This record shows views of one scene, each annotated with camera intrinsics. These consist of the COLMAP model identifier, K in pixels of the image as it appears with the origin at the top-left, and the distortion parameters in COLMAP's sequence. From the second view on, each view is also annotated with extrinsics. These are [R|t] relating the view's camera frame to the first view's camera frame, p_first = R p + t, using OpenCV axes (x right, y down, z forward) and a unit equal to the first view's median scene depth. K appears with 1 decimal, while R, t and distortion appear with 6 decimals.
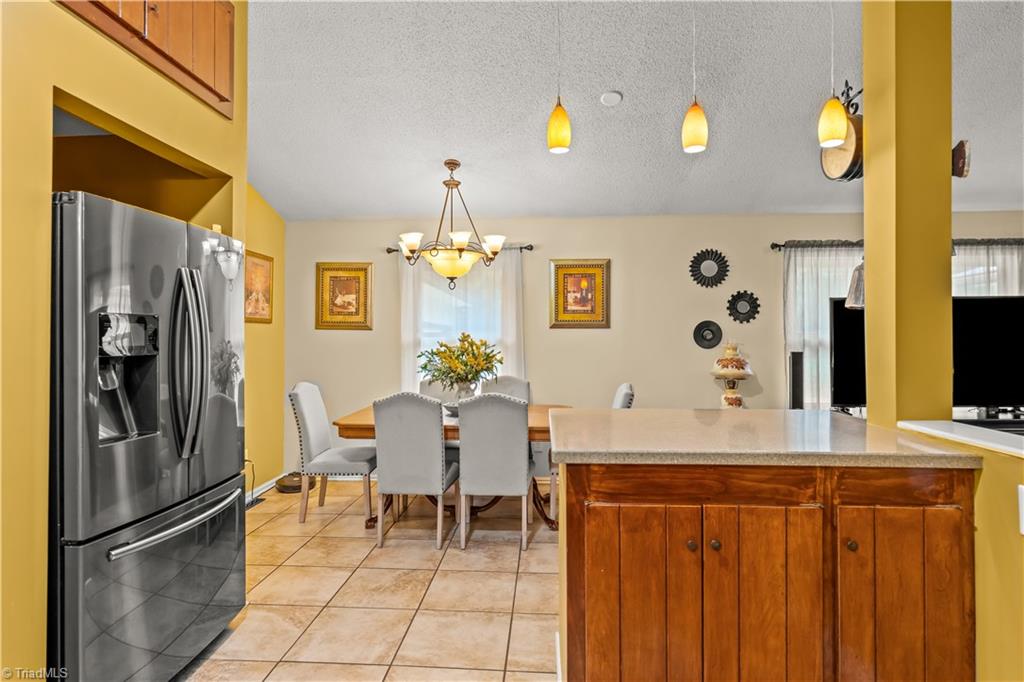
lens RADIAL K [[547.2, 0, 507.5], [0, 547.2, 335.3], [0, 0, 1]] dist [-0.000874, 0.000417]
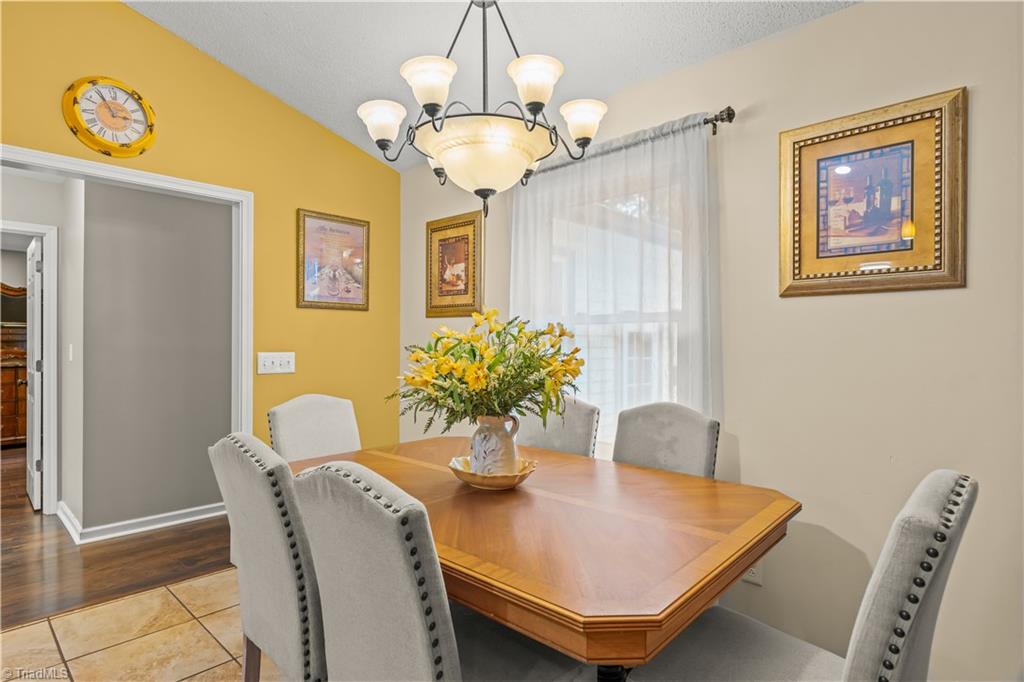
lens RADIAL K [[547.2, 0, 503.1], [0, 547.2, 346.9], [0, 0, 1]] dist [-0.000874, 0.000417]
pose [[0.775508, 0.003933, -0.631326, 0.177827], [0.003588, 0.999937, 0.010636, 0.020208], [0.631328, -0.010513, 0.775445, 0.539804]]
